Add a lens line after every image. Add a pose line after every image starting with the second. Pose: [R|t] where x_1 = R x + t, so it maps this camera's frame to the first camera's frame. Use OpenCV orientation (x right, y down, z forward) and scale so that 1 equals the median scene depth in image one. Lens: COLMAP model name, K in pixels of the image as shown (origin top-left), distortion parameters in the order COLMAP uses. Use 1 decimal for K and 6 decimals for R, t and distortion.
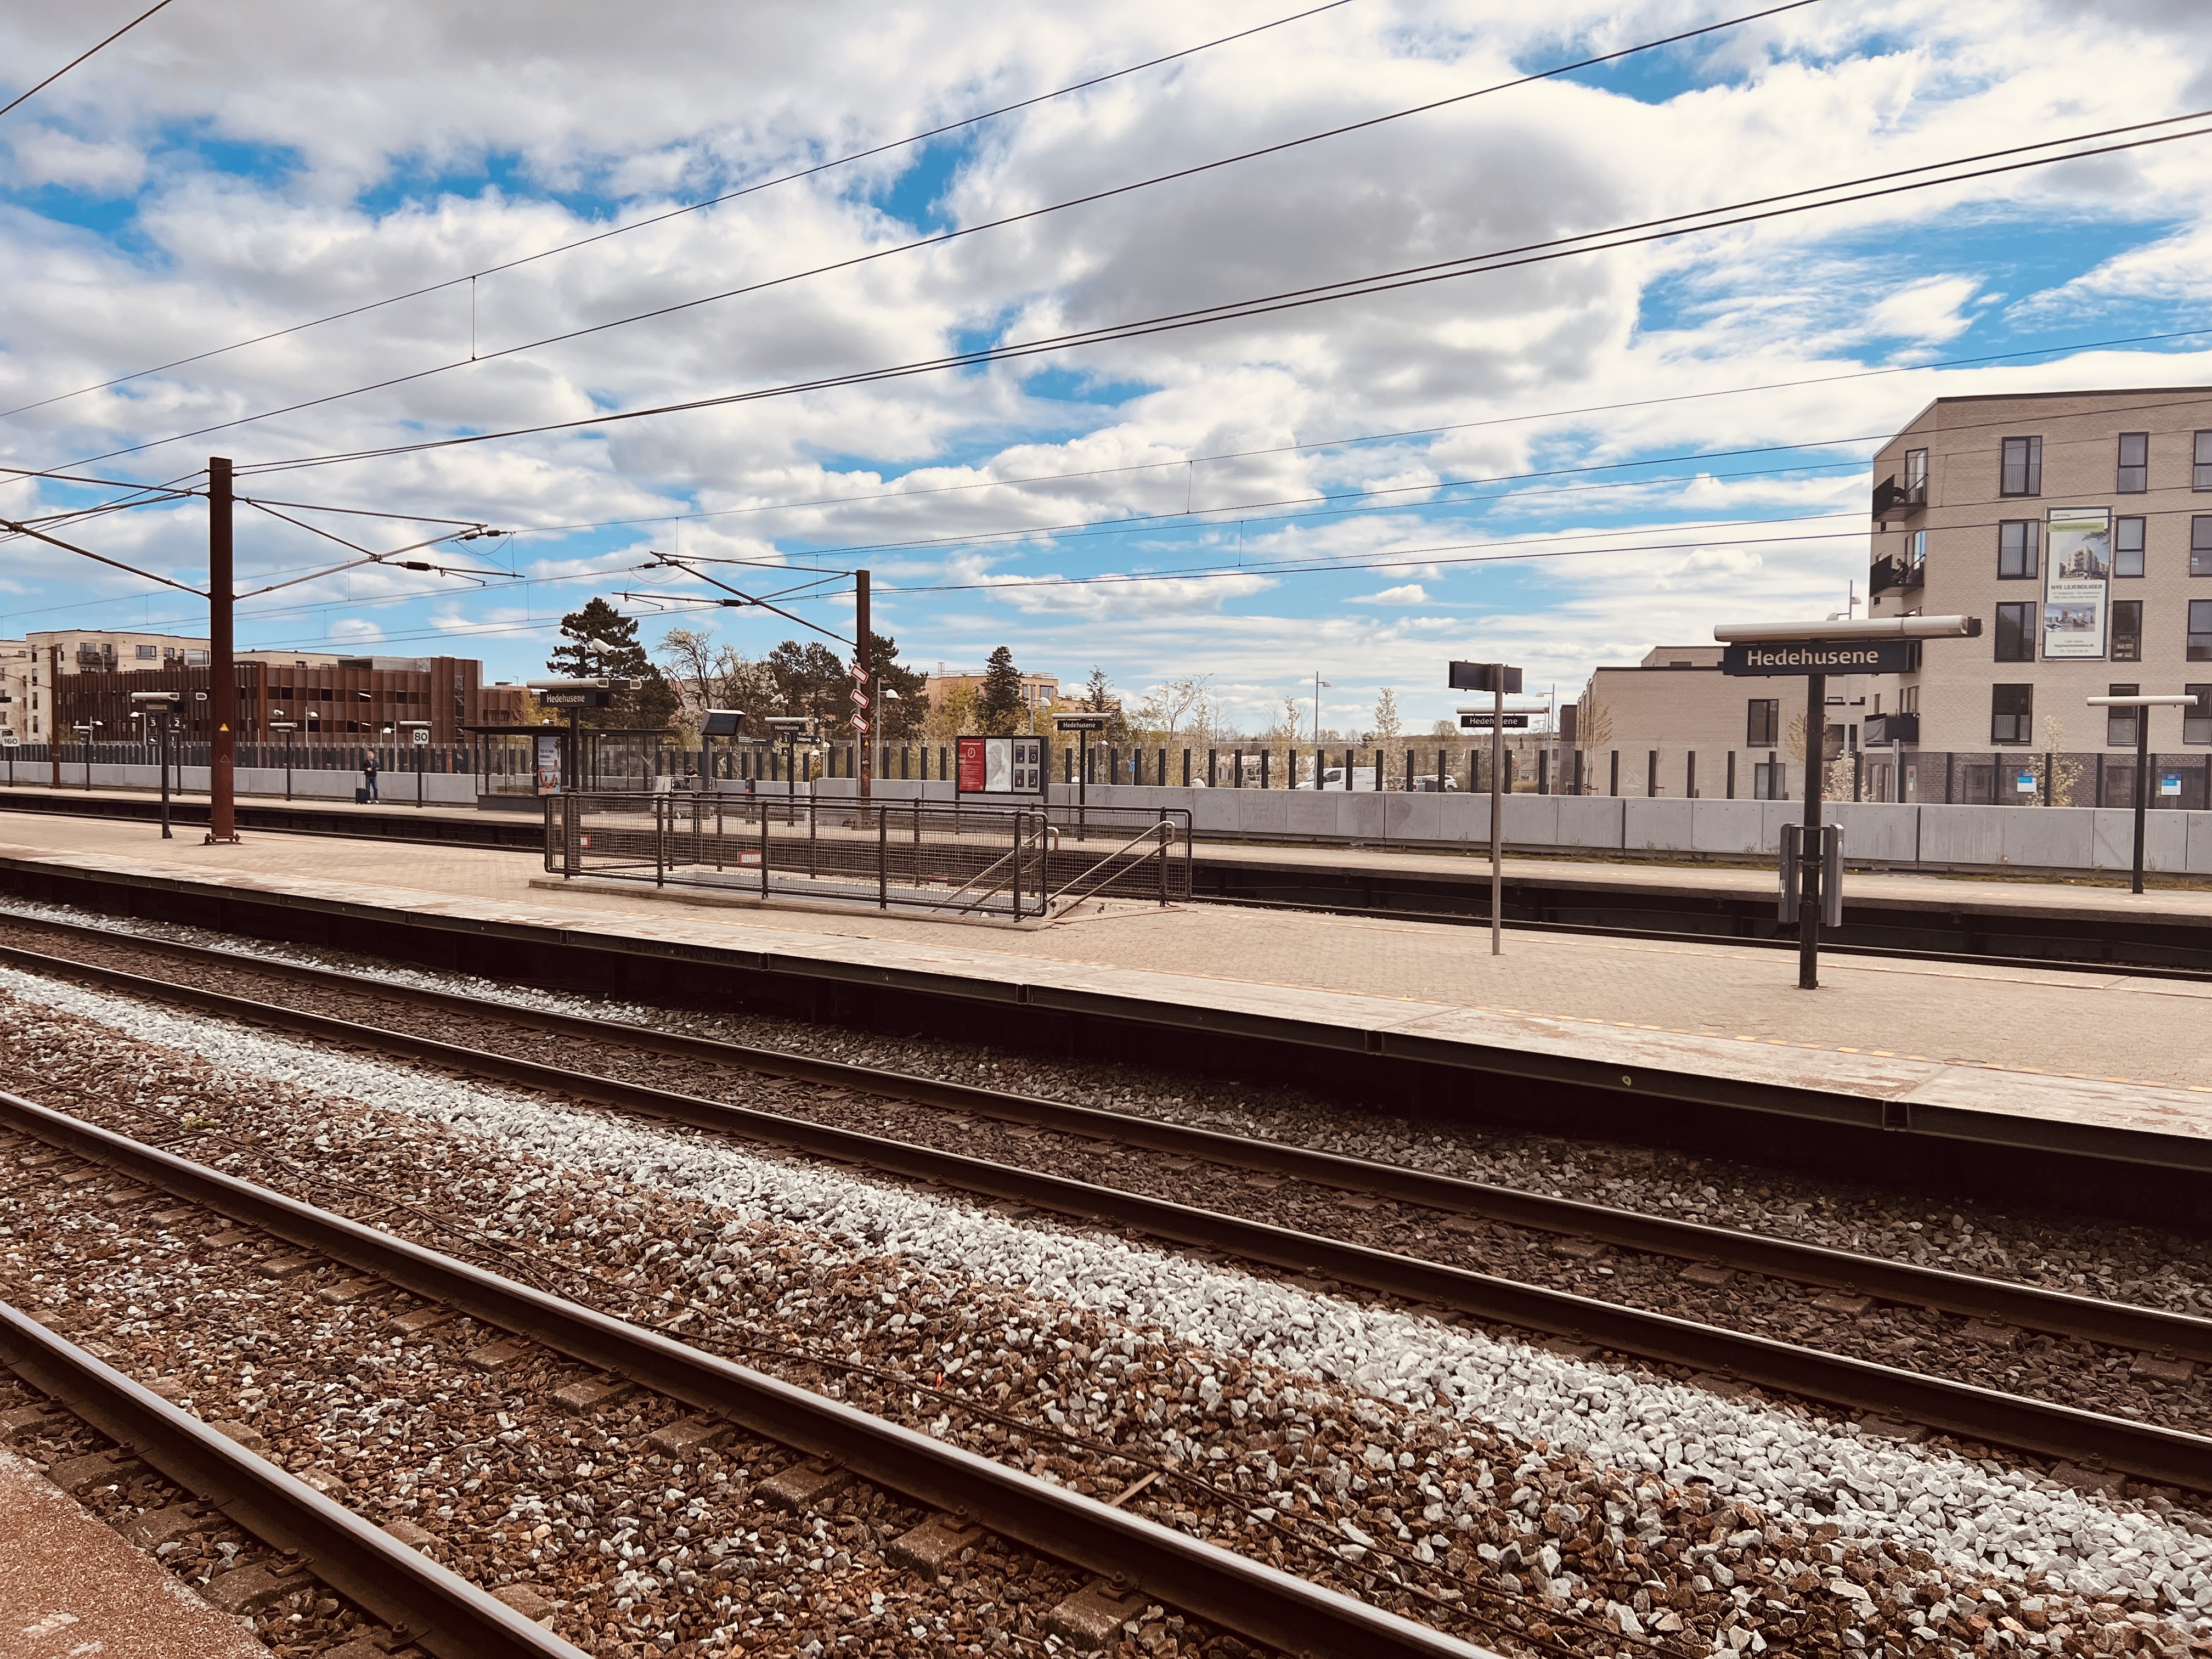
lens RADIAL K [[1702.3, 0, 1106.0], [0, 1702.3, 829.5], [0, 0, 1]] dist [0.056712, -0.065254]
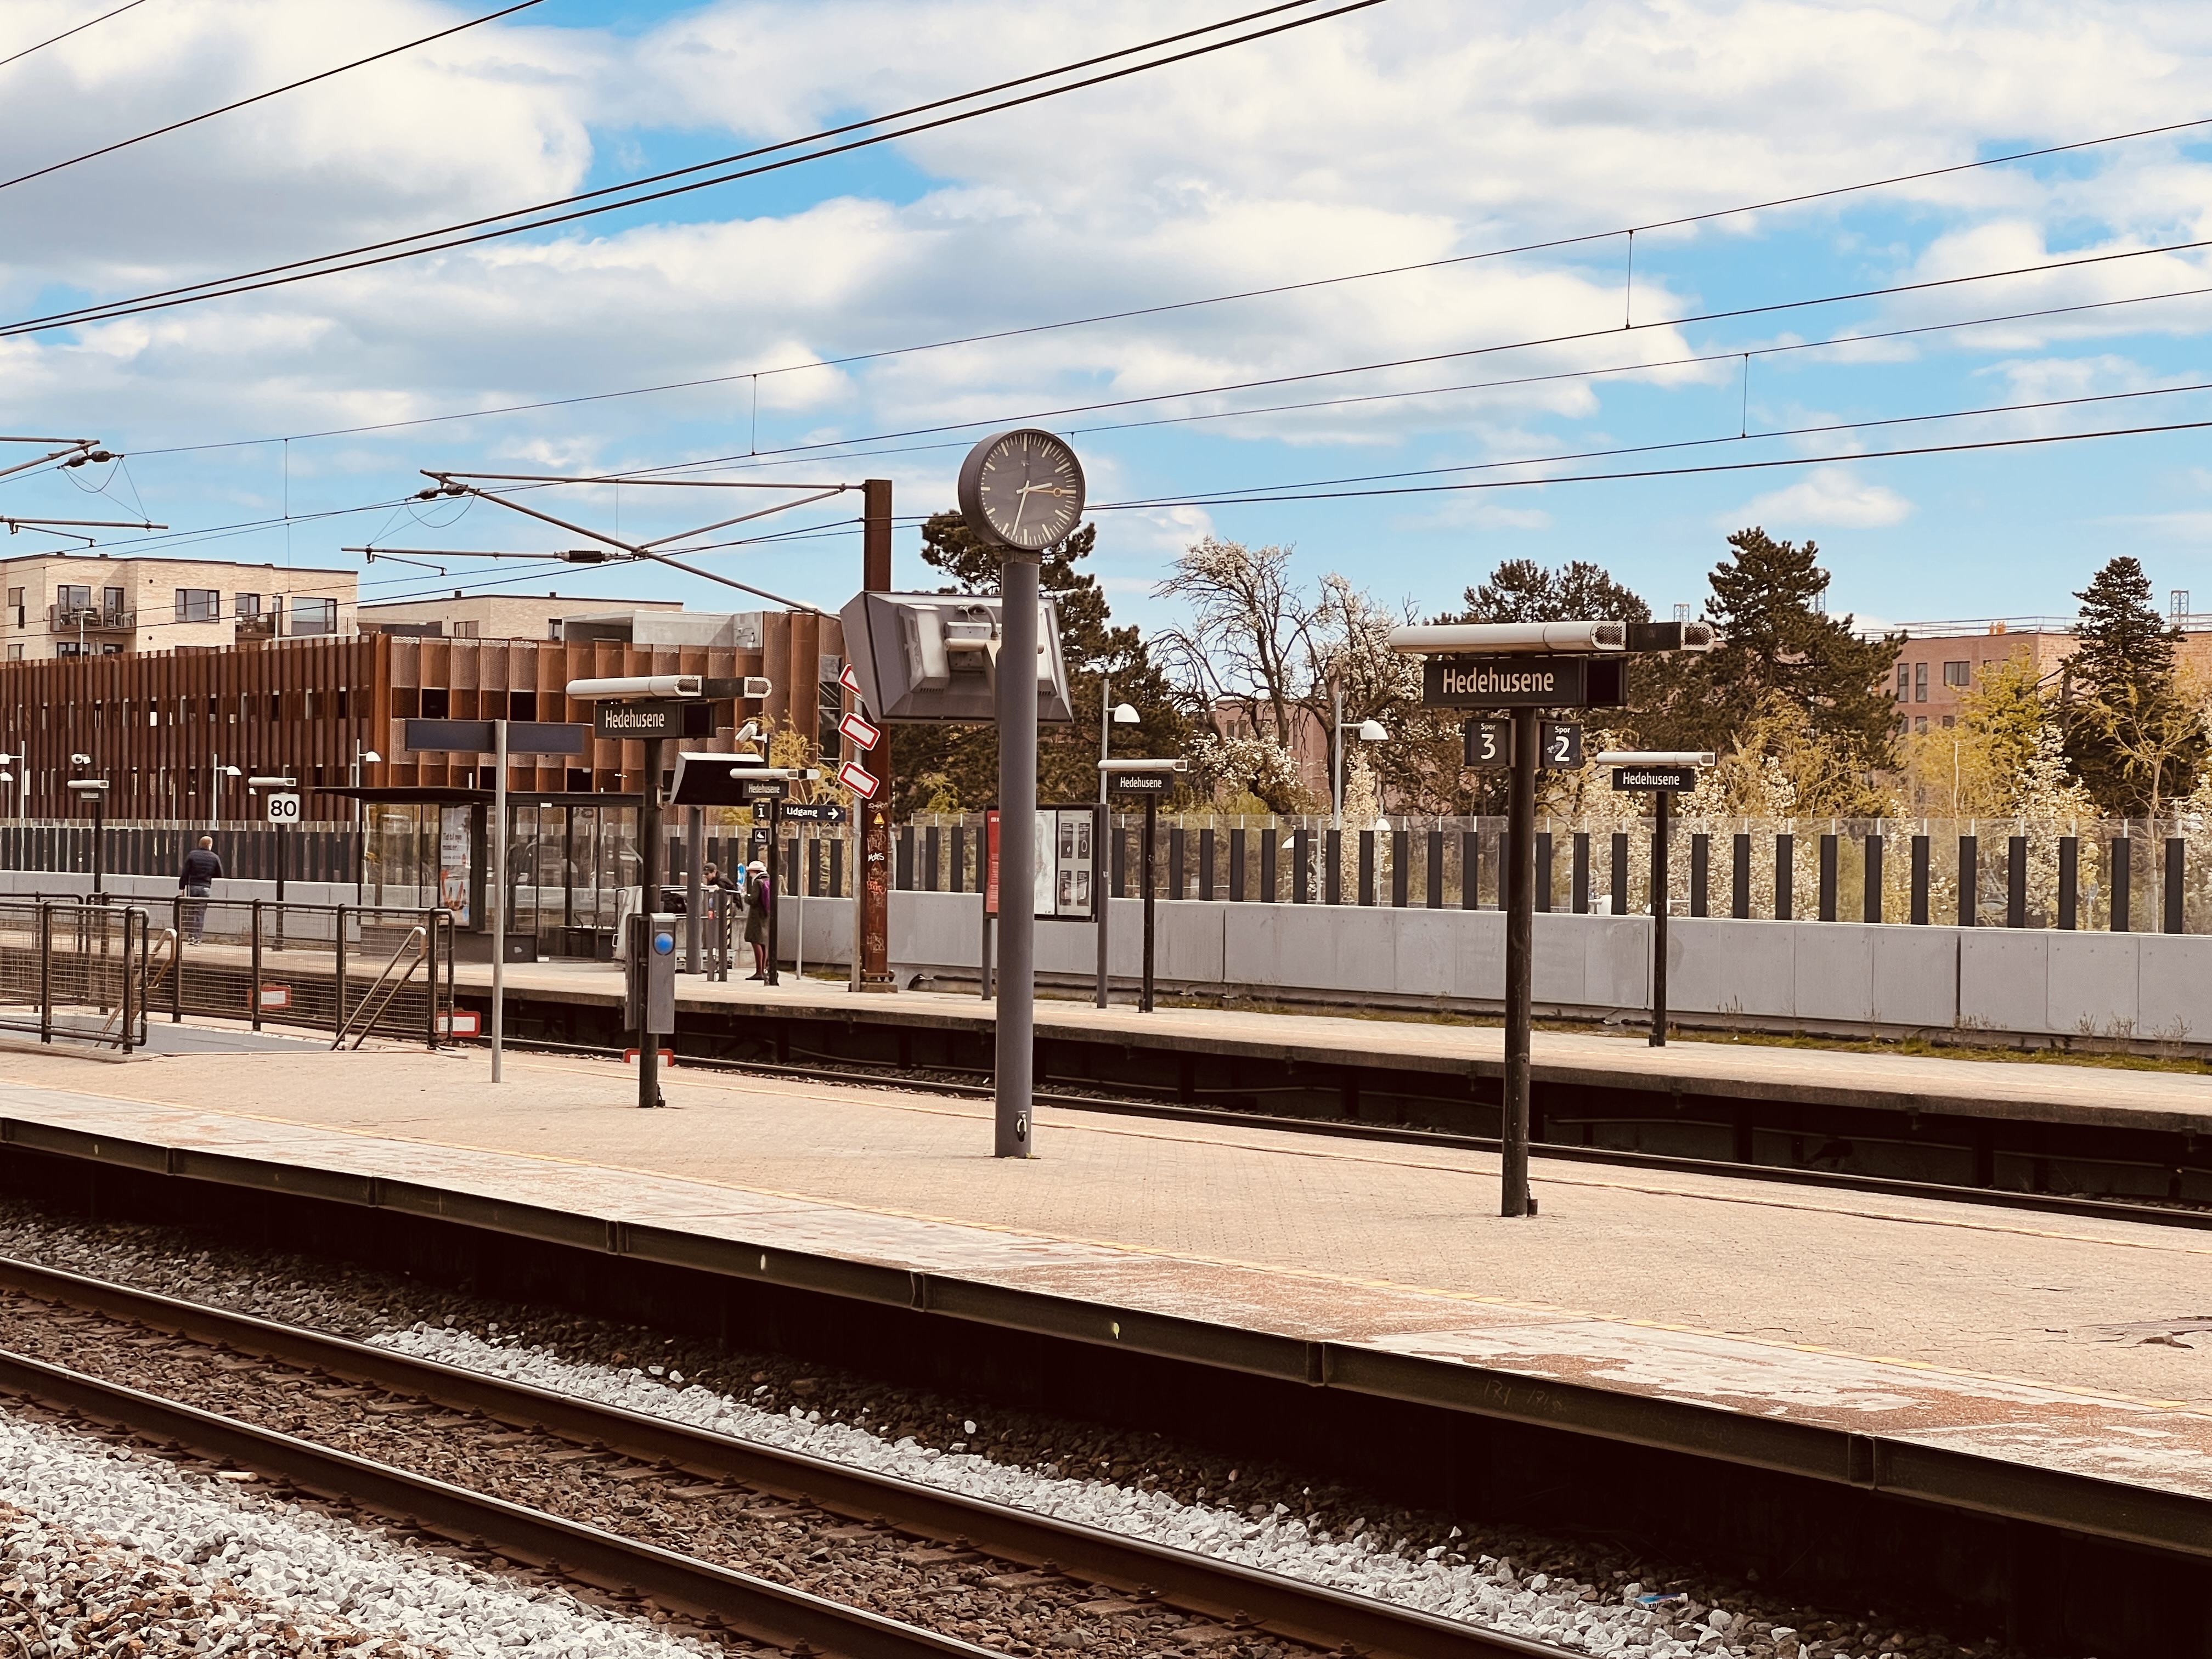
lens RADIAL K [[5254.1, 0, 1106.0], [0, 5254.1, 829.5], [0, 0, 1]] dist [-0.412229, 11.949700]
pose [[0.929062, 0.000999, -0.369923, 0.496584], [-0.019191, 0.998780, -0.045500, 0.021503], [0.369427, 0.049372, 0.927947, -0.415064]]
